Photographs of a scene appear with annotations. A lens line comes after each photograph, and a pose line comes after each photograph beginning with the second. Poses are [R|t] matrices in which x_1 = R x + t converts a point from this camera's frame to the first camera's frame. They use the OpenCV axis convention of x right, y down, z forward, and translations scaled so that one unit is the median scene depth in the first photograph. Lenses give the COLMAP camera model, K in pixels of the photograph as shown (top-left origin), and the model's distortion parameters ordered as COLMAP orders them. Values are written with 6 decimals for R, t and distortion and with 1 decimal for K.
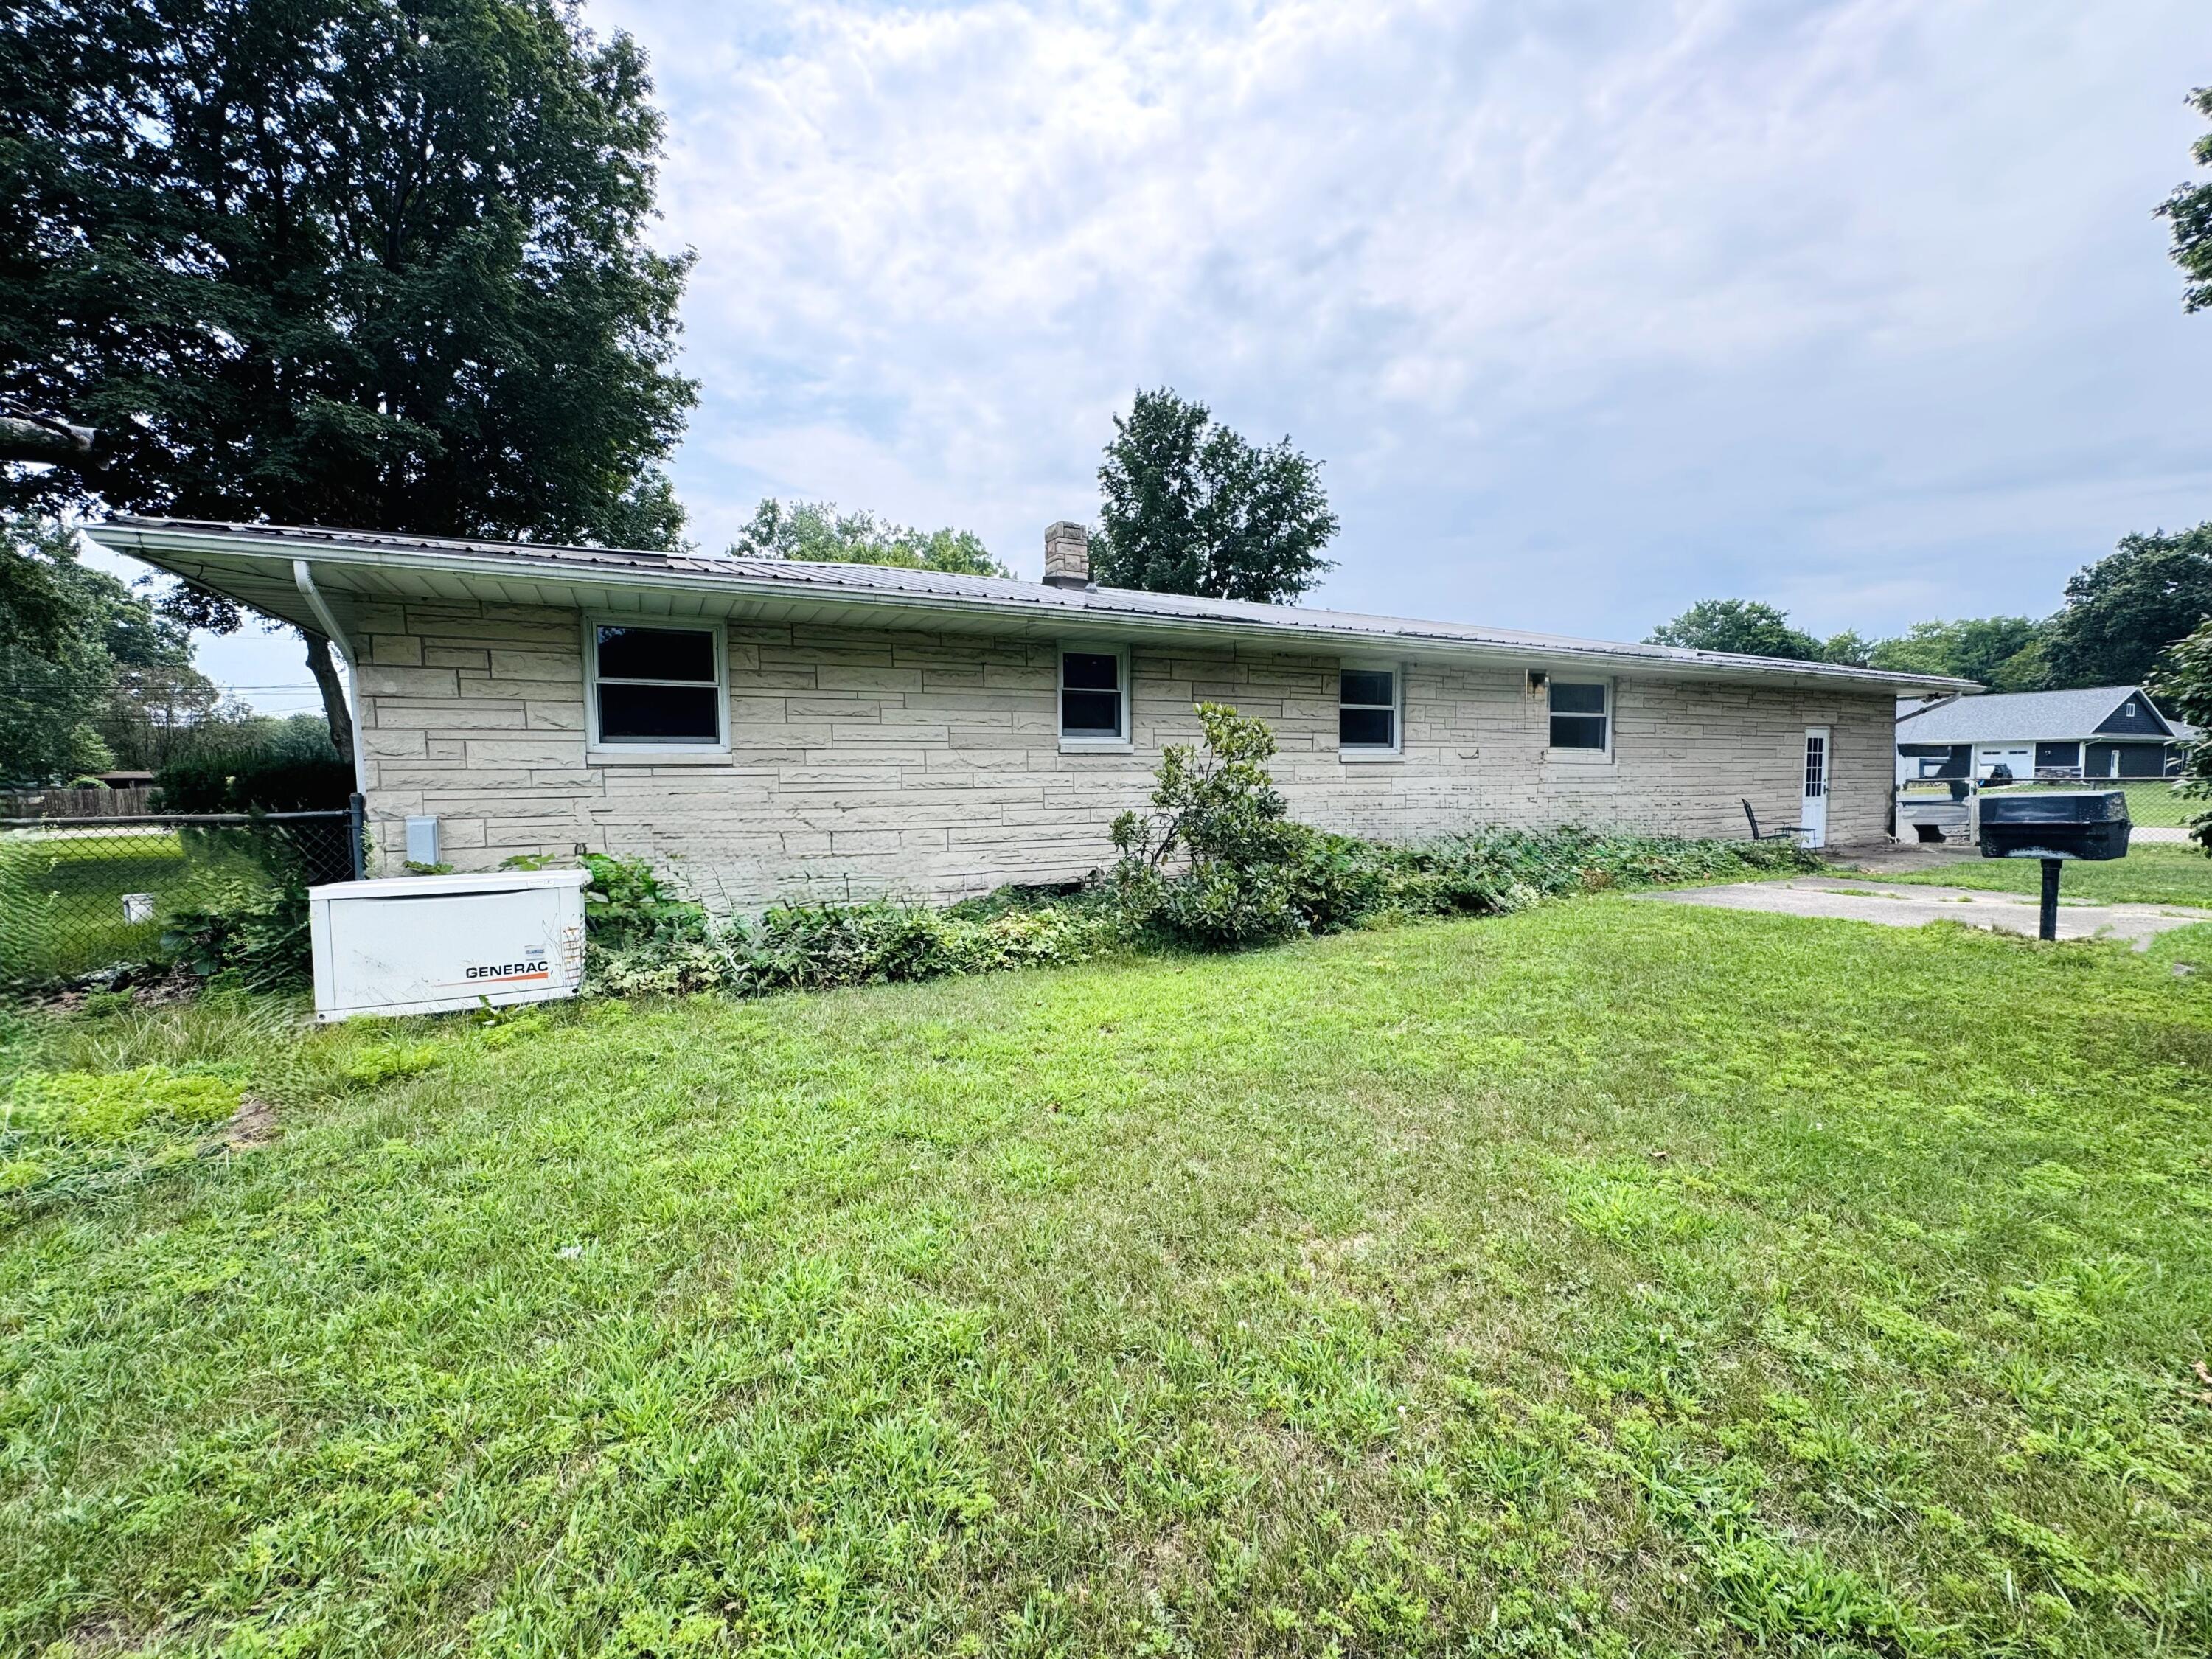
lens RADIAL K [[873.6, 0, 1106.0], [0, 873.6, 829.5], [0, 0, 1]] dist [-0.001687, -0.000192]
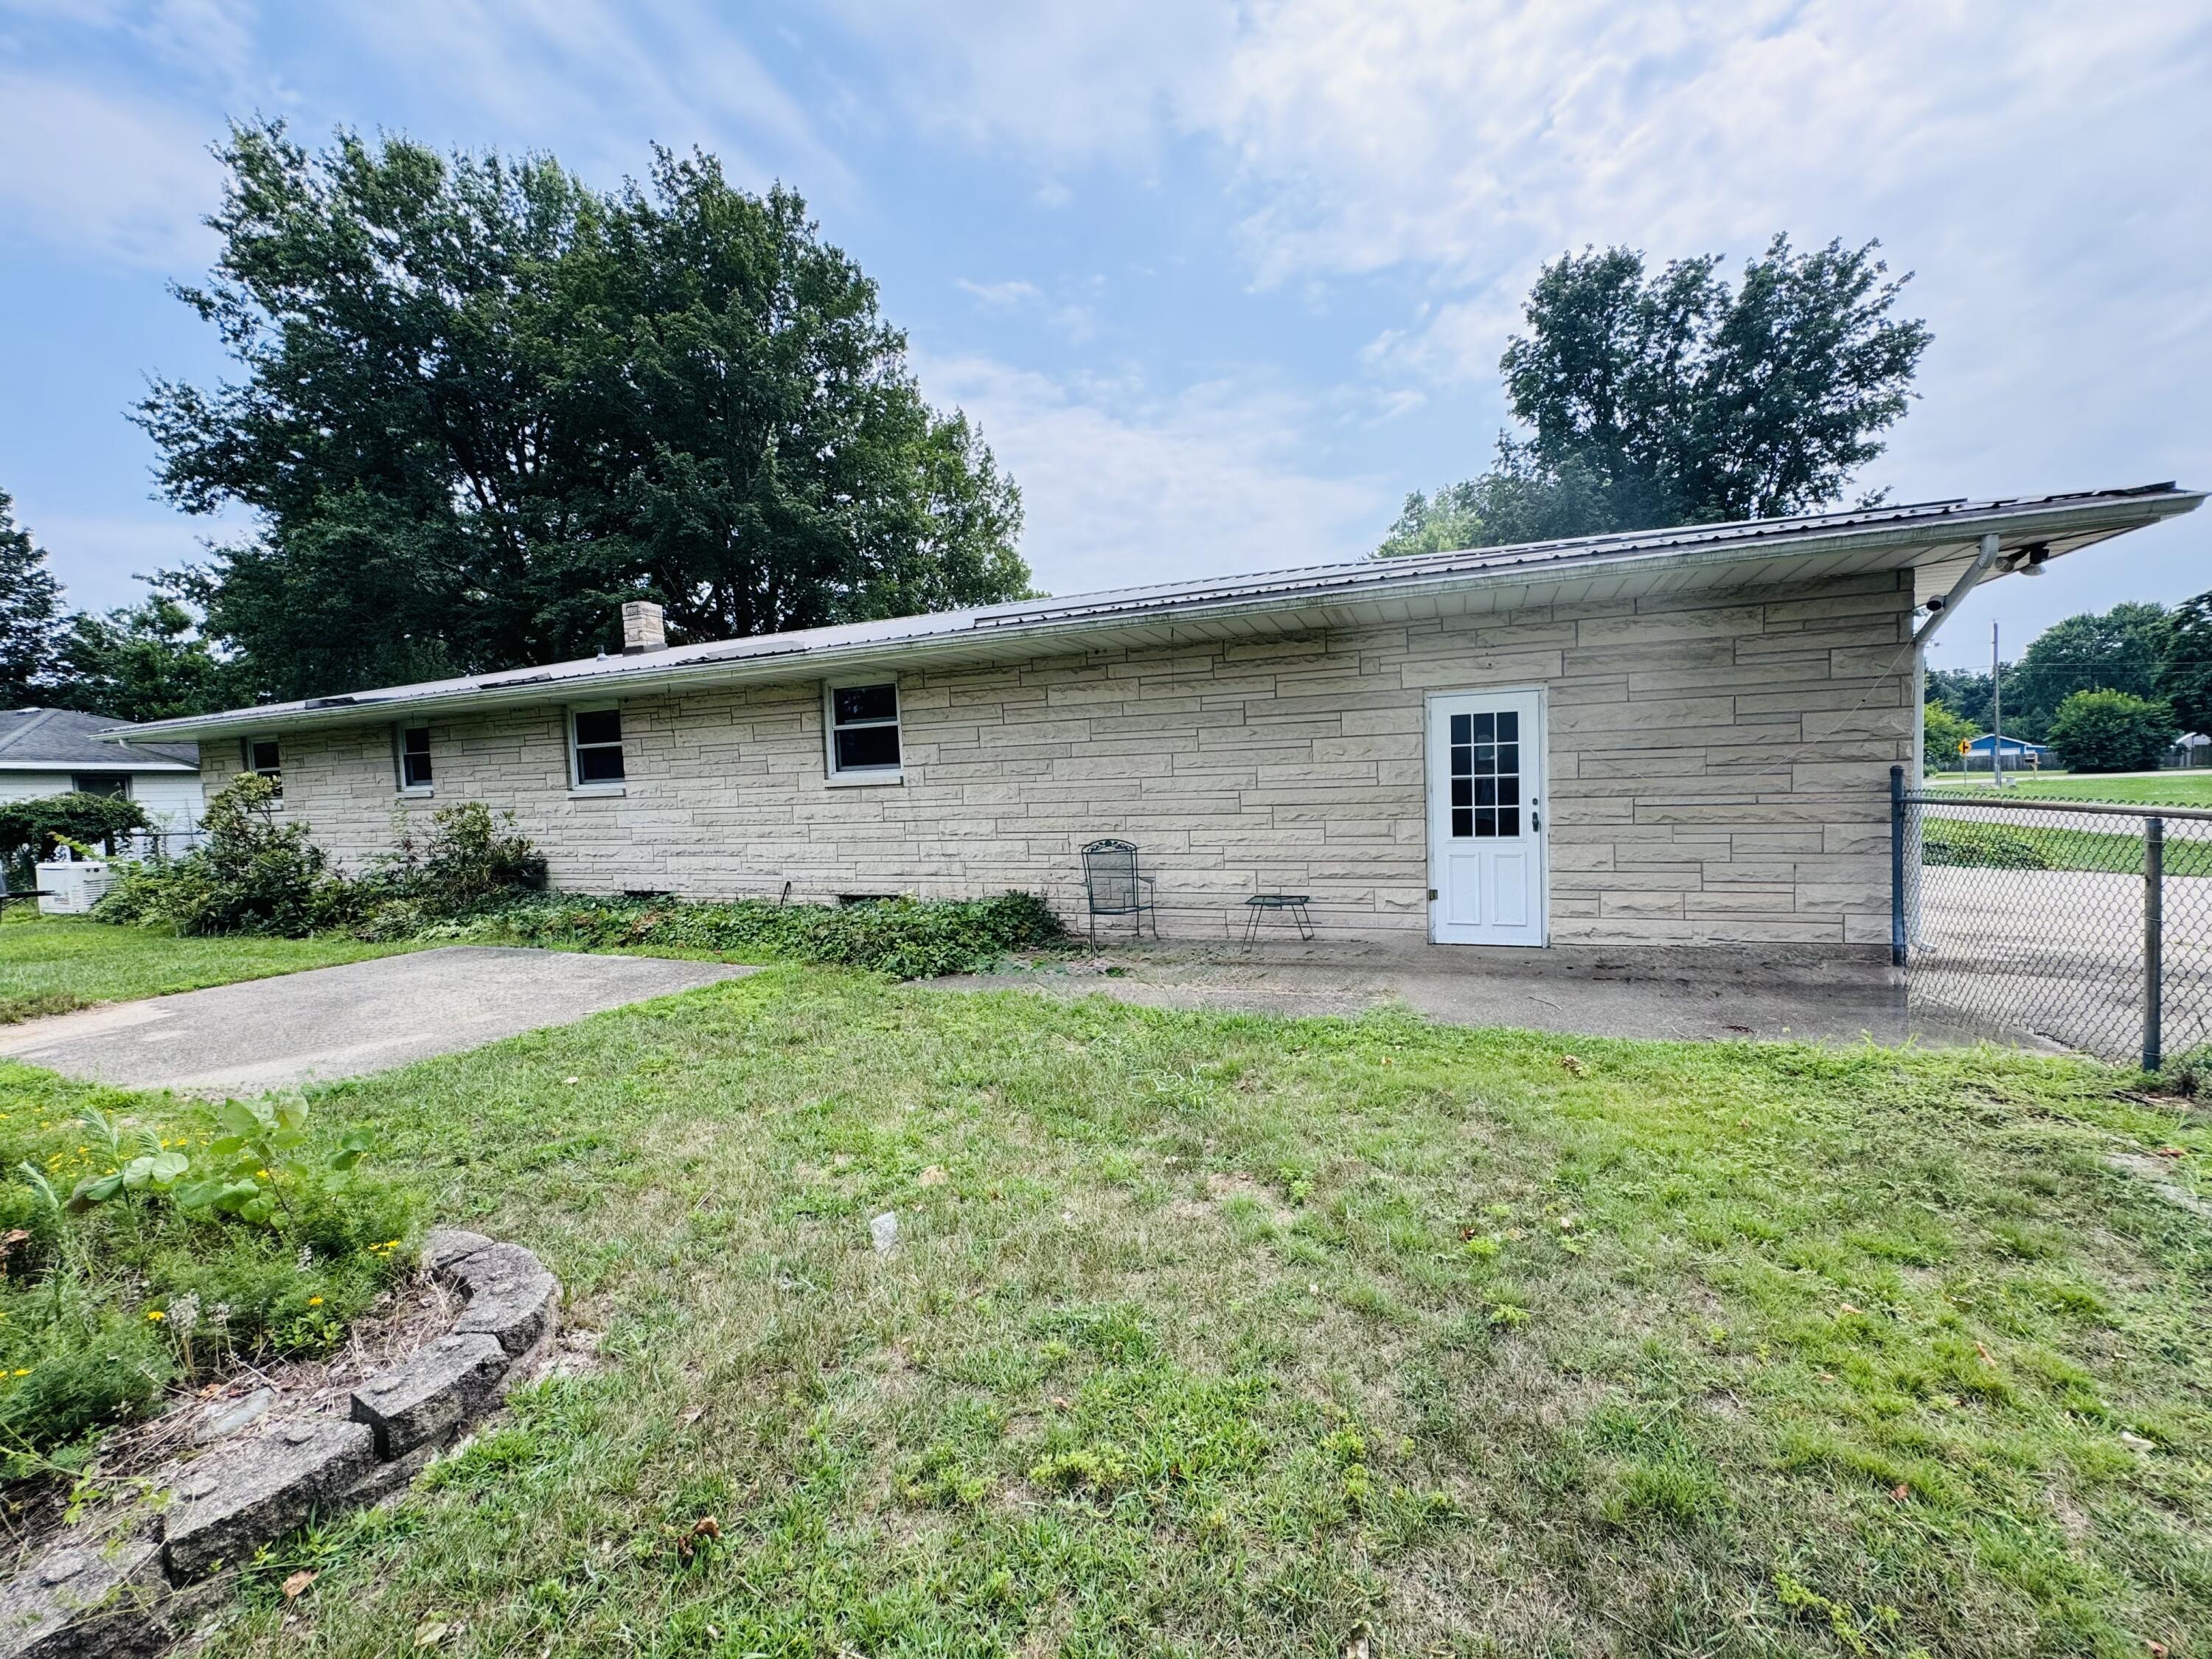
lens RADIAL K [[898.3, 0, 1090.1], [0, 898.3, 832.4], [0, 0, 1]] dist [0.001747, -0.000142]
pose [[0.634470, 0.024710, -0.772553, 1.024967], [-0.019688, 0.999681, 0.015806, -0.042042], [0.772697, 0.005182, 0.634754, 0.512800]]
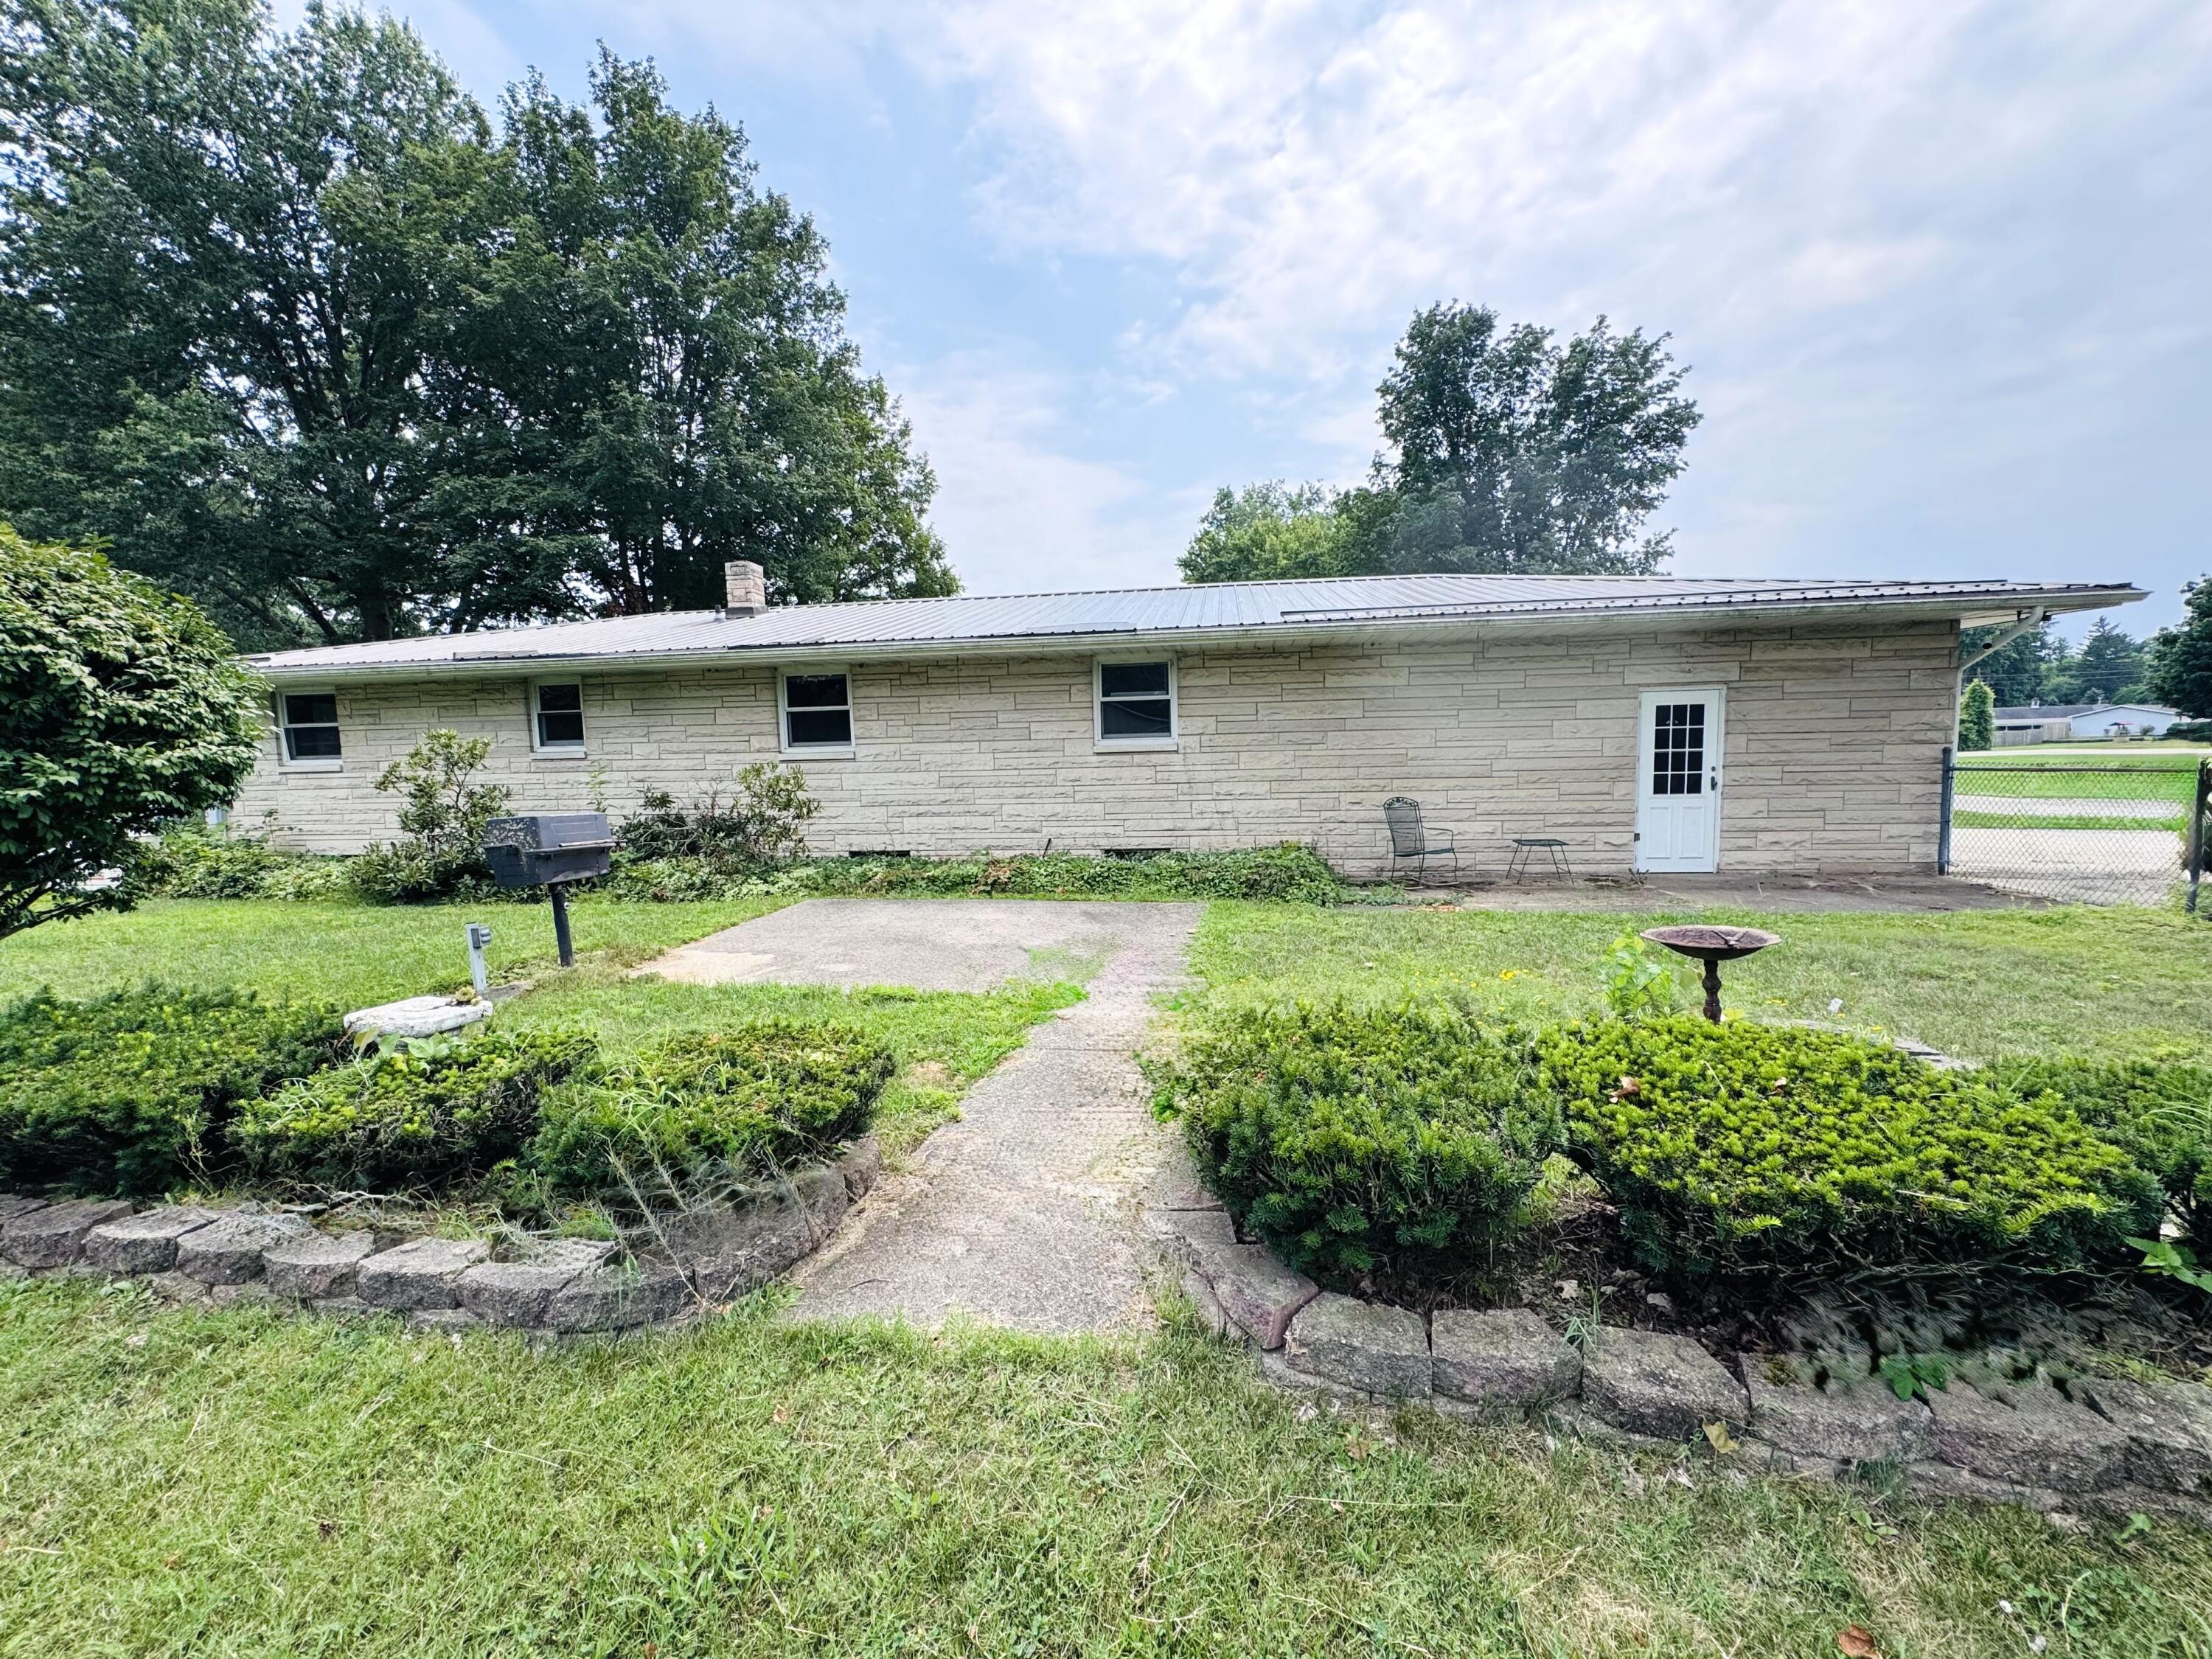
lens RADIAL K [[898.9, 0, 1106.0], [0, 898.9, 829.5], [0, 0, 1]] dist [0.002562, 0.000451]
pose [[0.815009, 0.037845, -0.578212, 0.831739], [-0.021234, 0.999145, 0.035466, -0.024926], [0.579060, -0.016628, 0.815116, 0.197519]]
